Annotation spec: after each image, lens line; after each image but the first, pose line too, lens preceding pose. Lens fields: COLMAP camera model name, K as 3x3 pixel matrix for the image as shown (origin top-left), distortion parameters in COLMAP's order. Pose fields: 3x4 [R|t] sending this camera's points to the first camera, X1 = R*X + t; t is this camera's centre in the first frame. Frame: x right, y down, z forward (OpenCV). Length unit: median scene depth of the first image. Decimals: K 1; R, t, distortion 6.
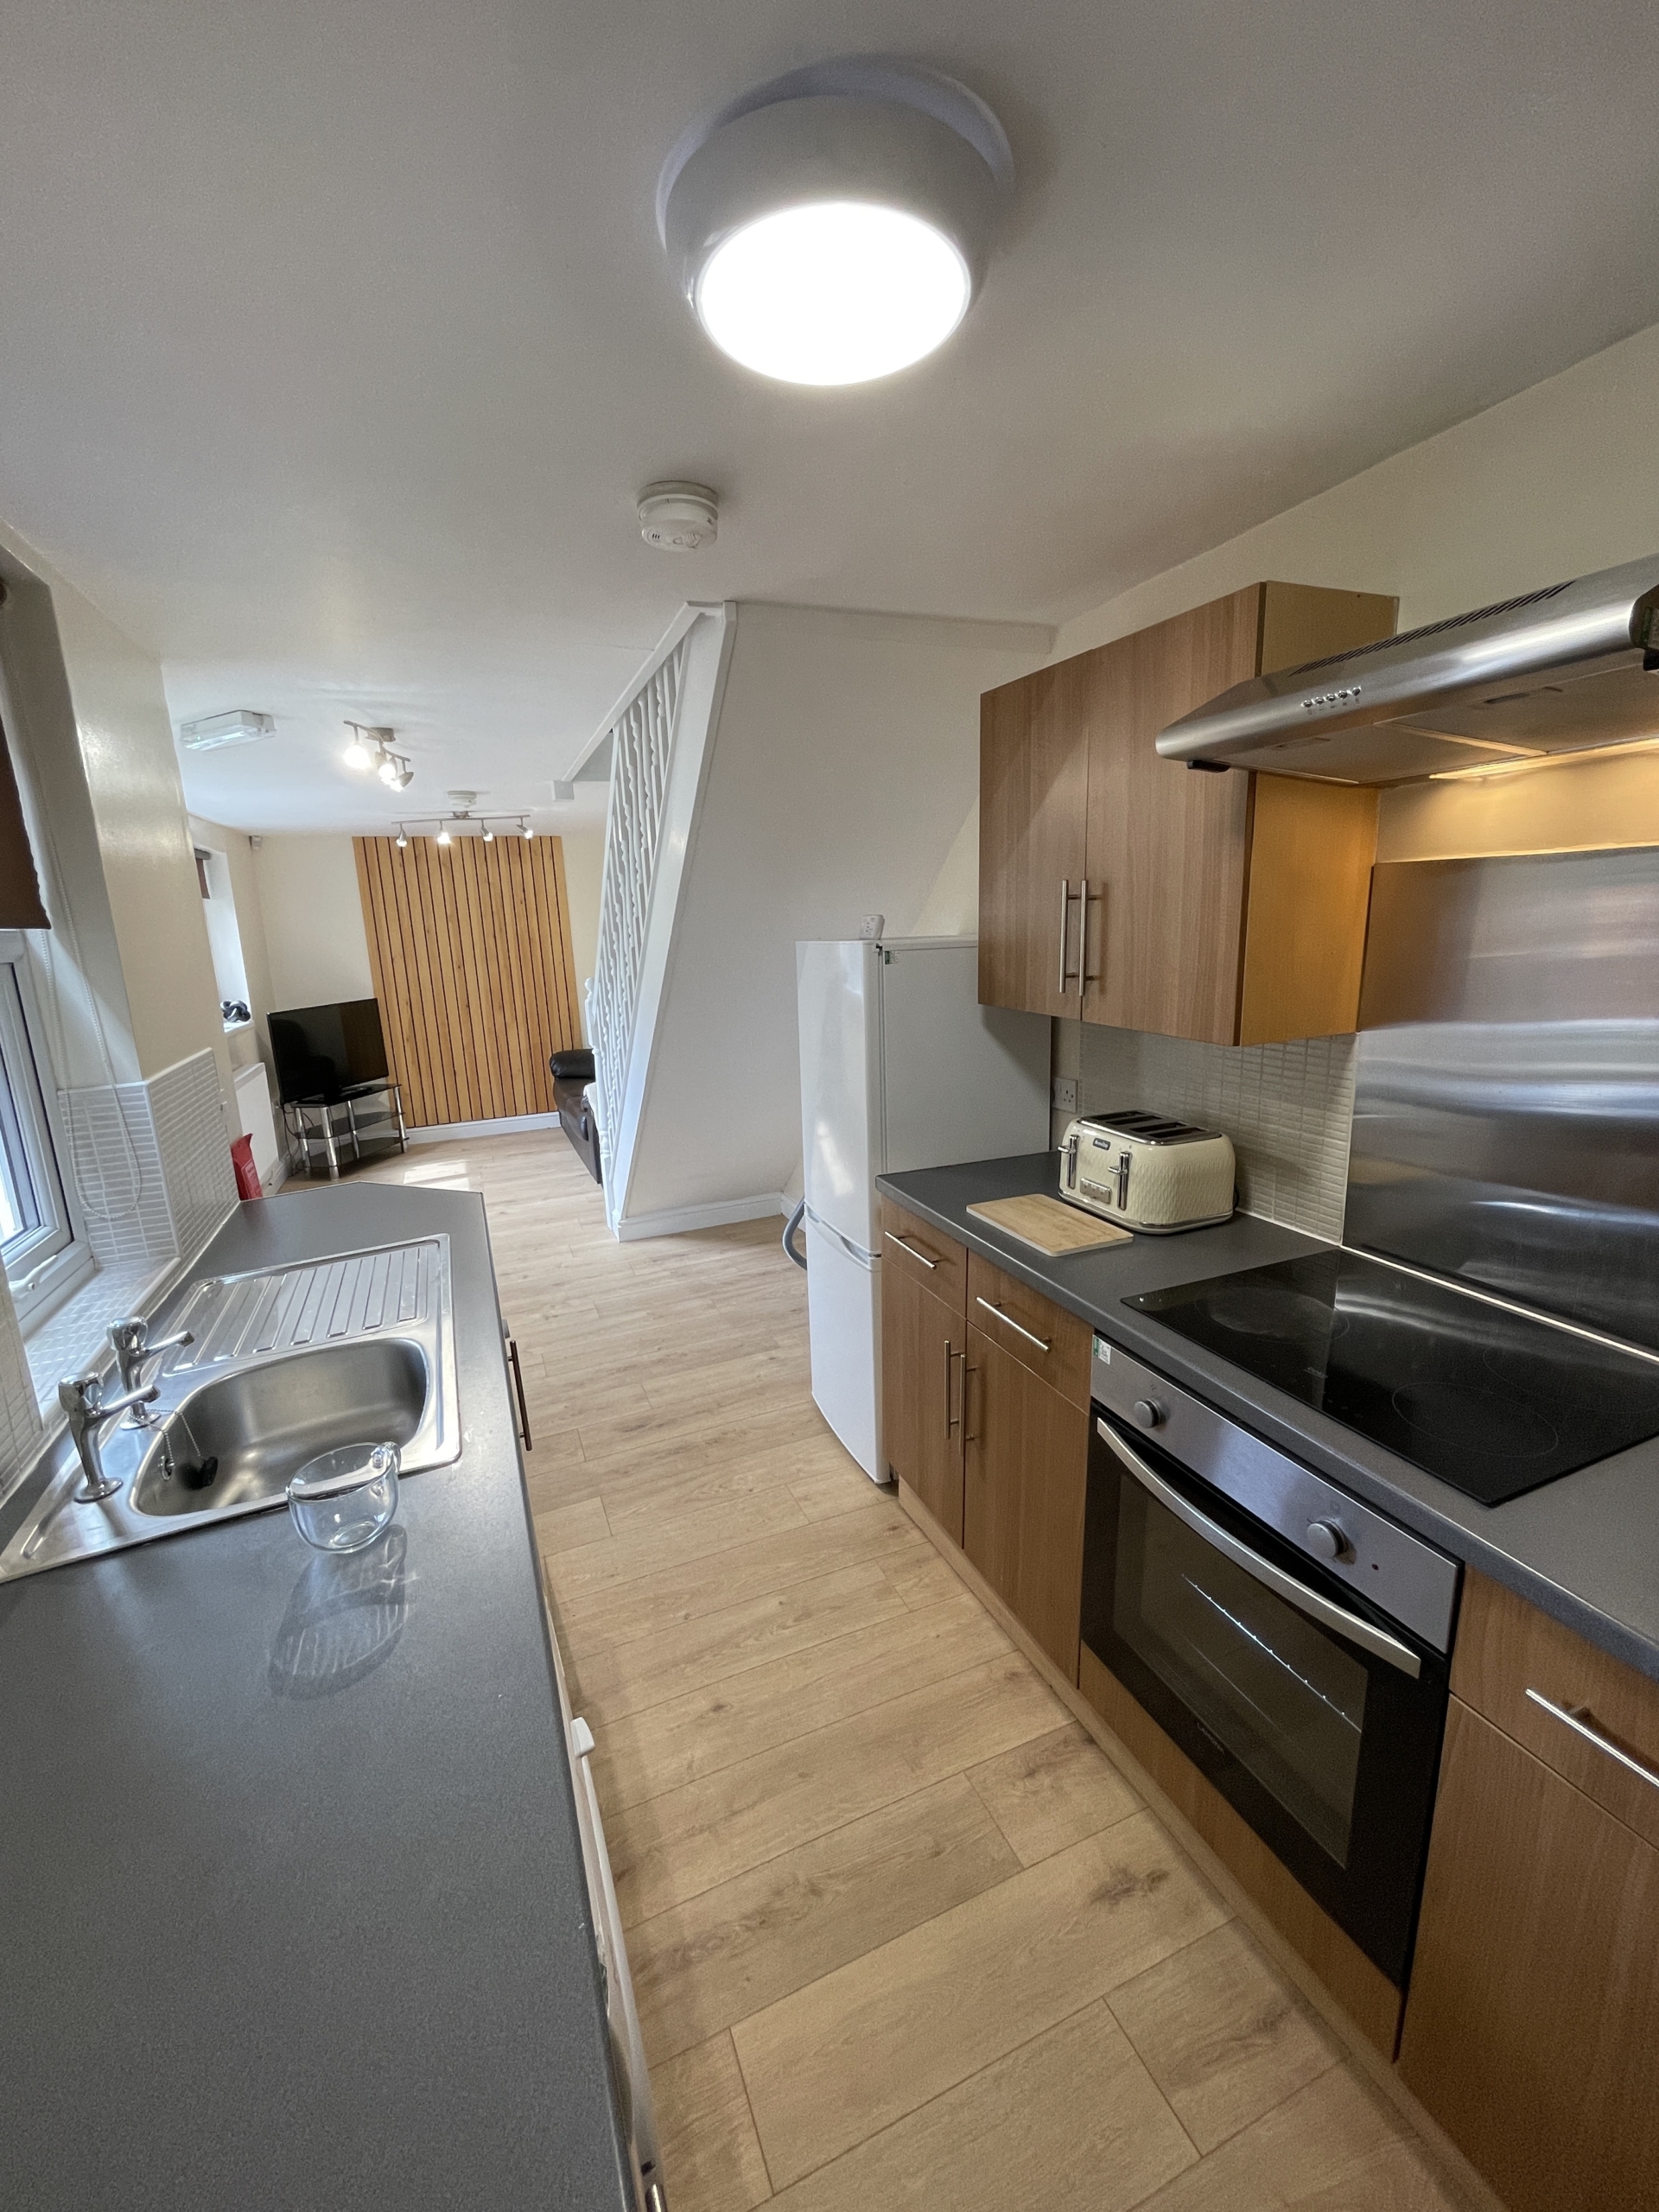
lens RADIAL K [[900.2, 0, 833.6], [0, 900.2, 1107.2], [0, 0, 1]] dist [0.000633, 0.000608]
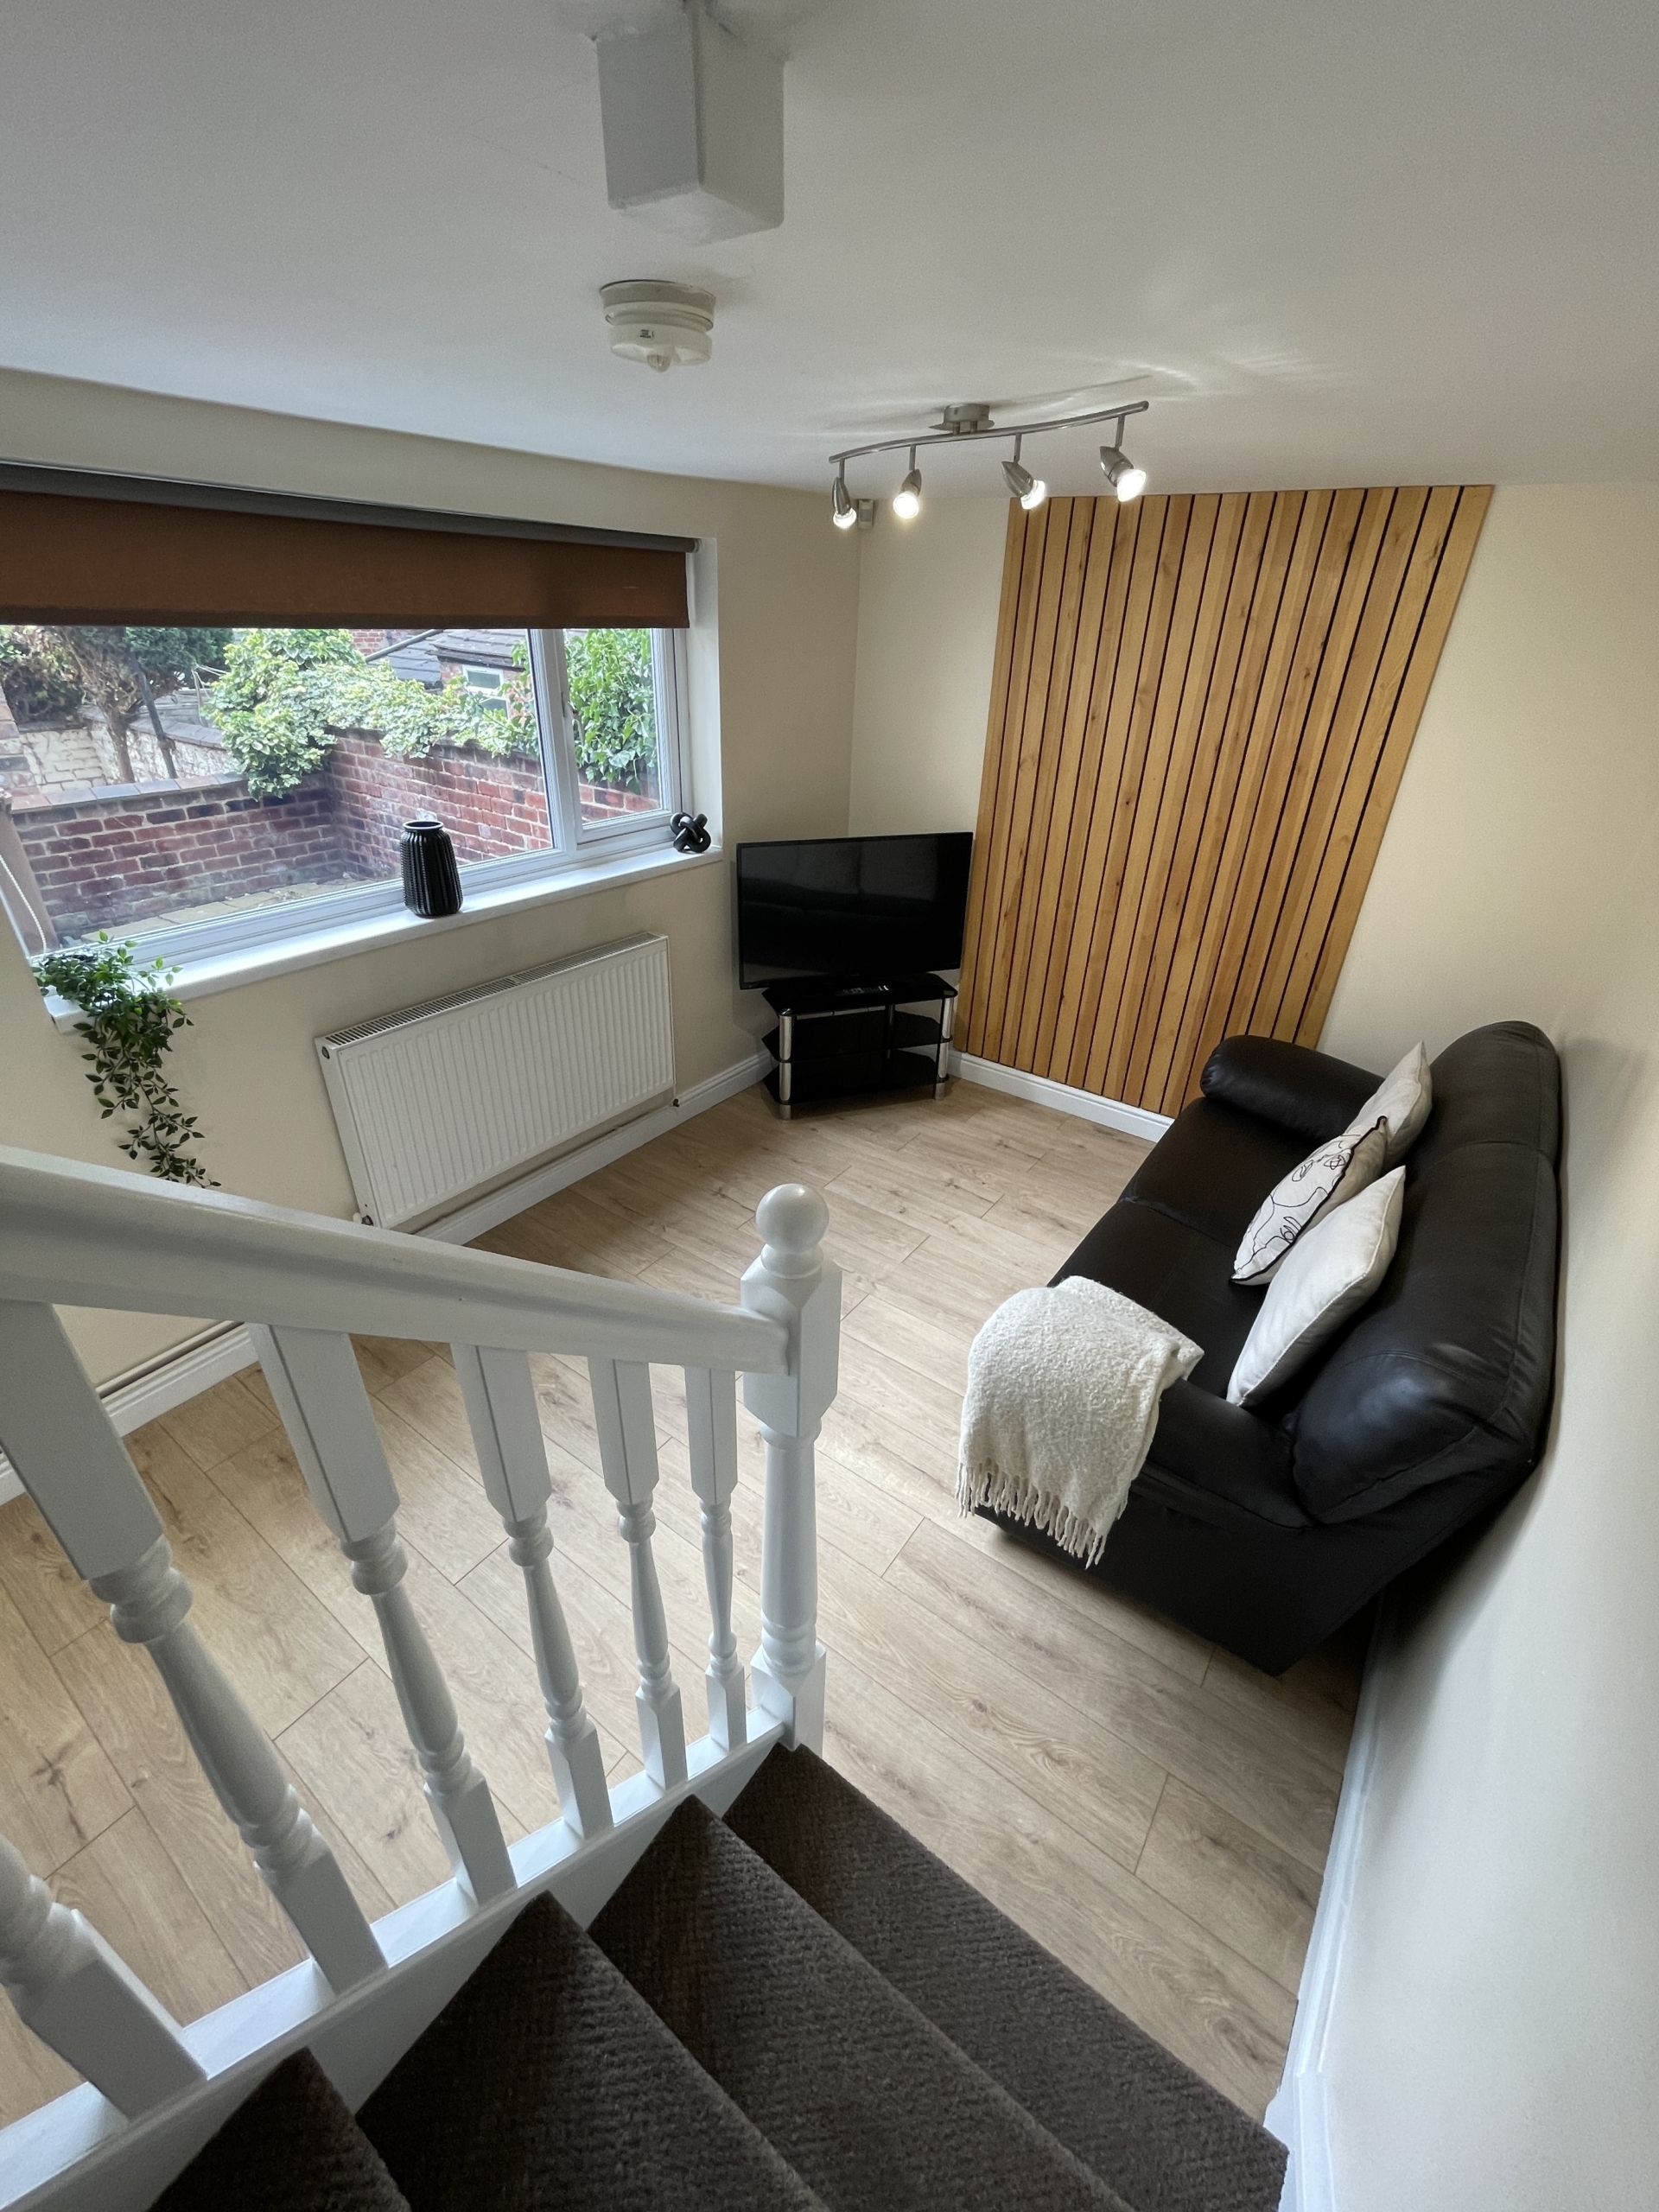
lens RADIAL K [[900.2, 0, 830.5], [0, 900.2, 1110.4], [0, 0, 1]] dist [0.000633, 0.000608]
pose [[0.512452, 0.473116, -0.716627, -0.071722], [-0.228100, 0.879550, 0.417566, -0.178505], [0.827867, -0.050520, 0.558645, 0.593121]]
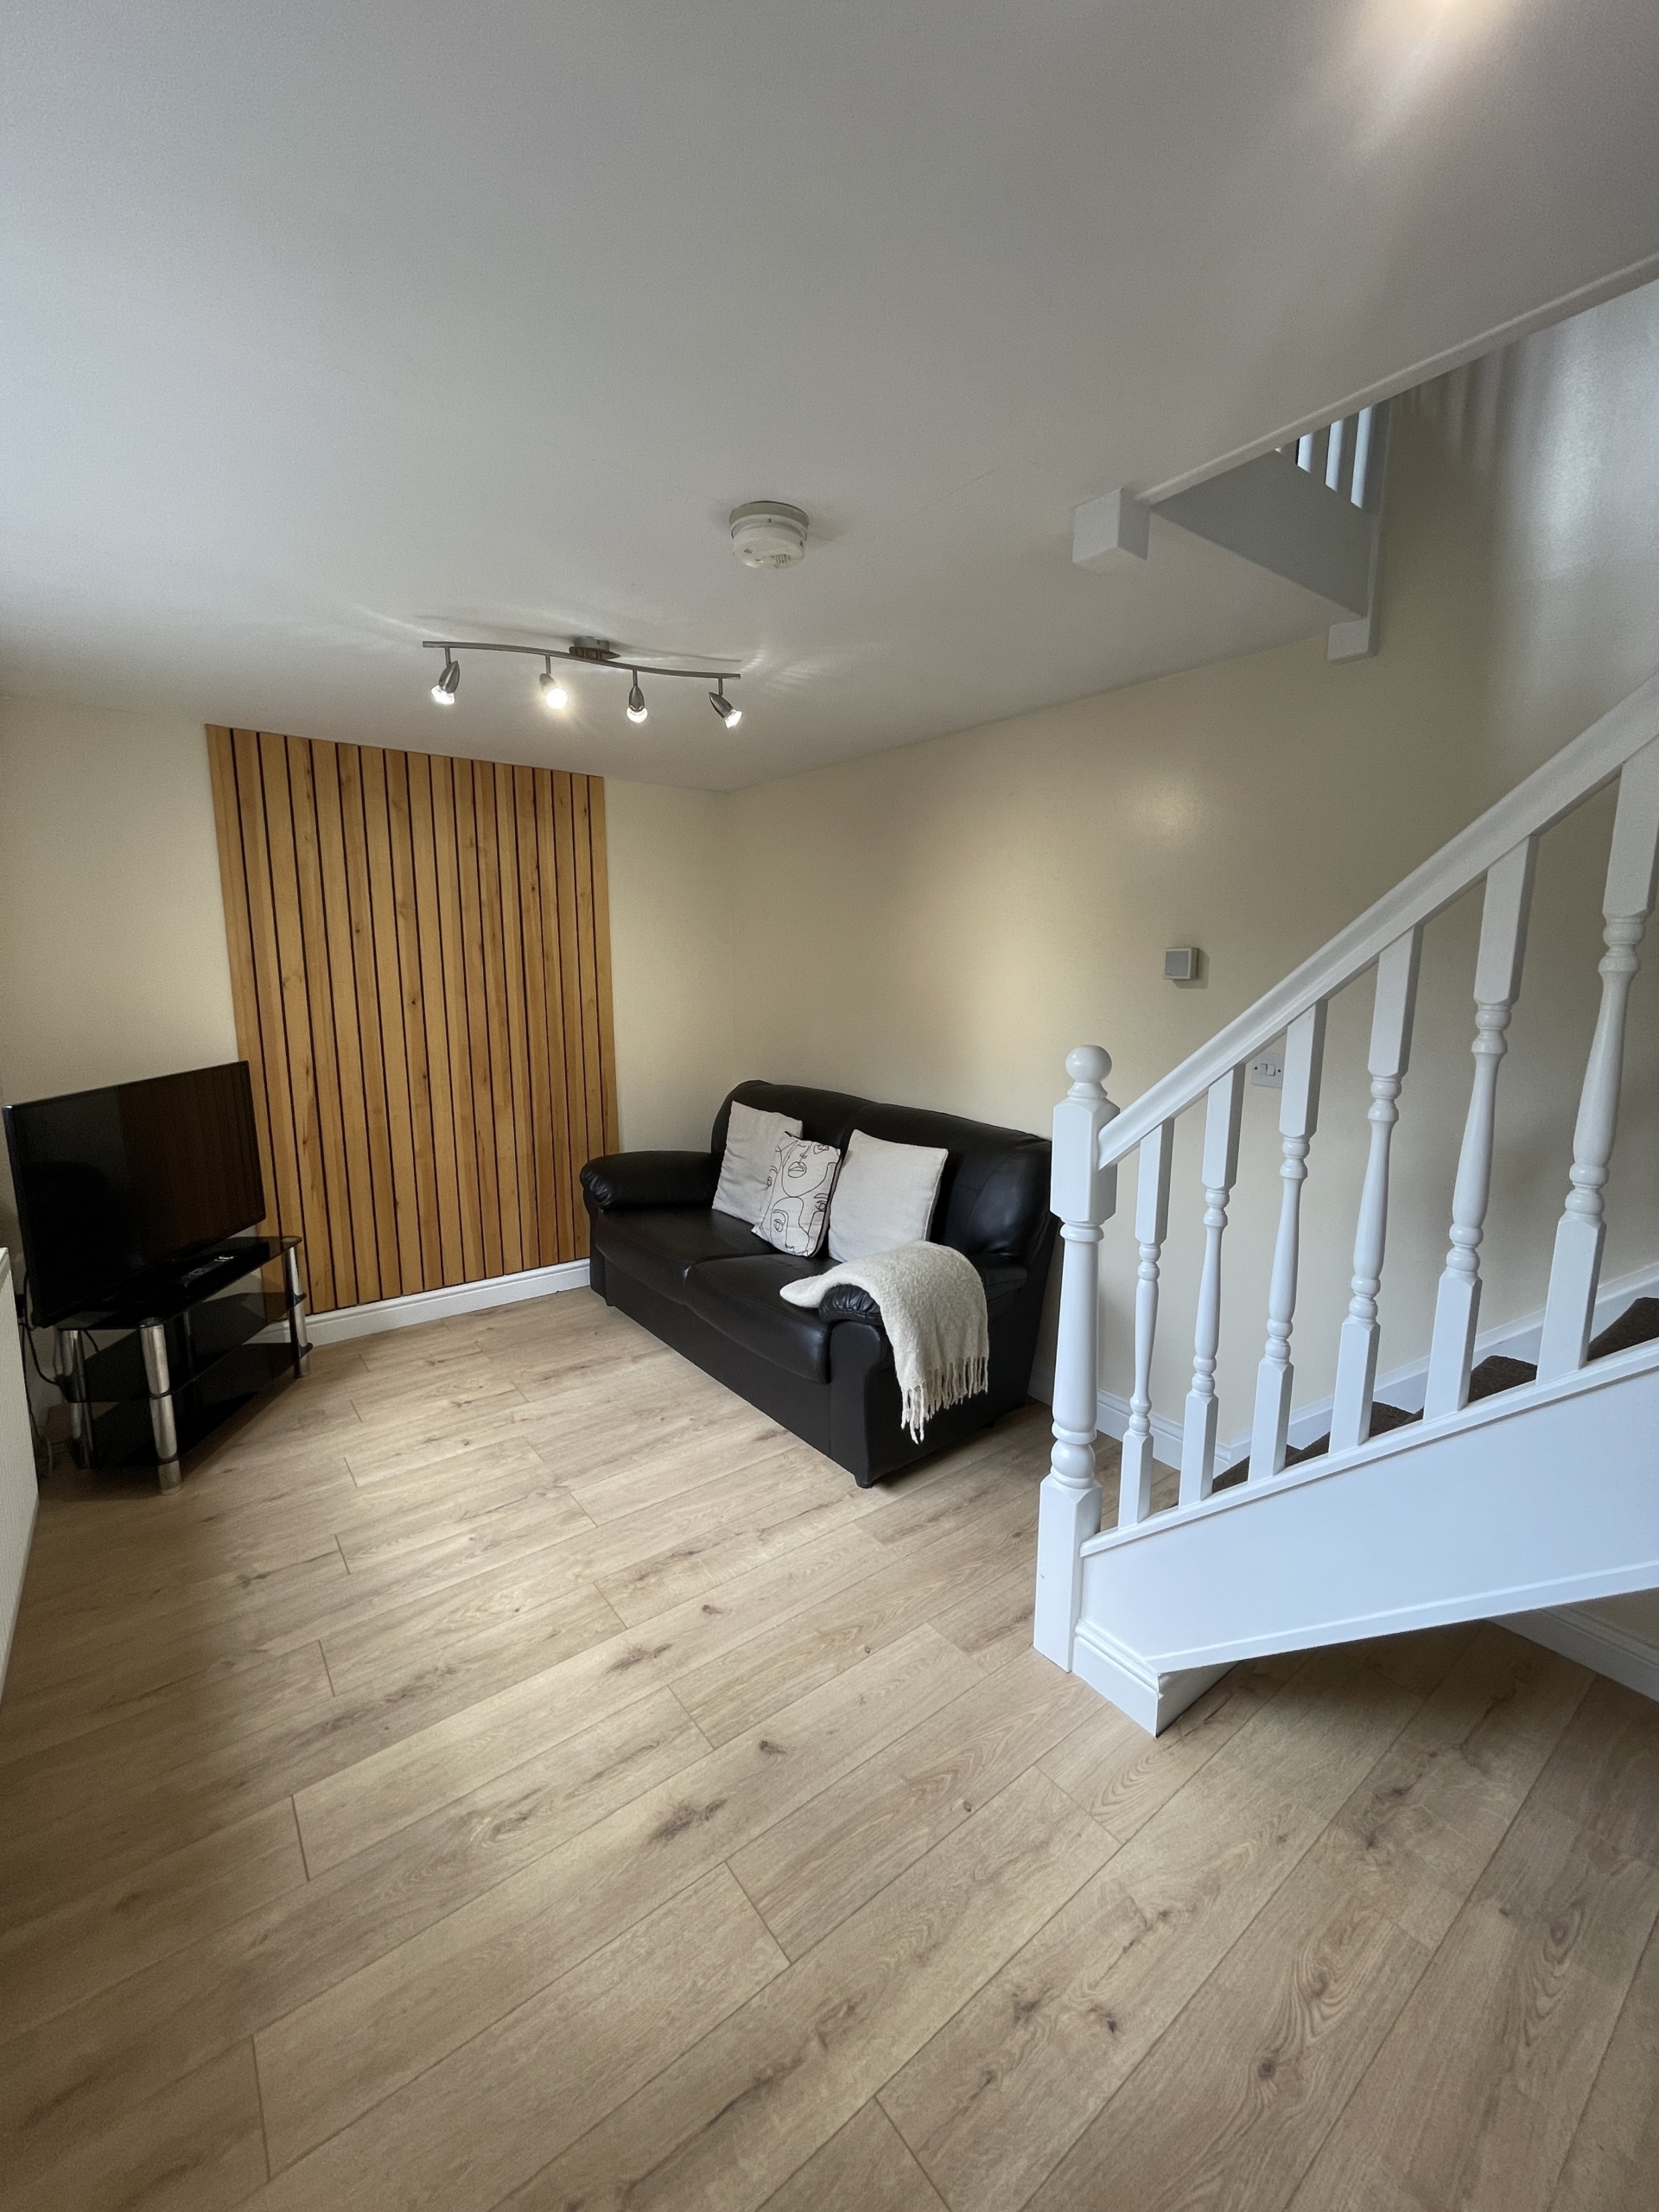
lens RADIAL K [[900.2, 0, 834.5], [0, 900.2, 1109.5], [0, 0, 1]] dist [0.000633, 0.000608]
pose [[0.967144, 0.001559, 0.254226, -0.317671], [0.009889, 0.998994, -0.043749, -0.069234], [-0.254039, 0.044826, 0.966155, 0.442298]]
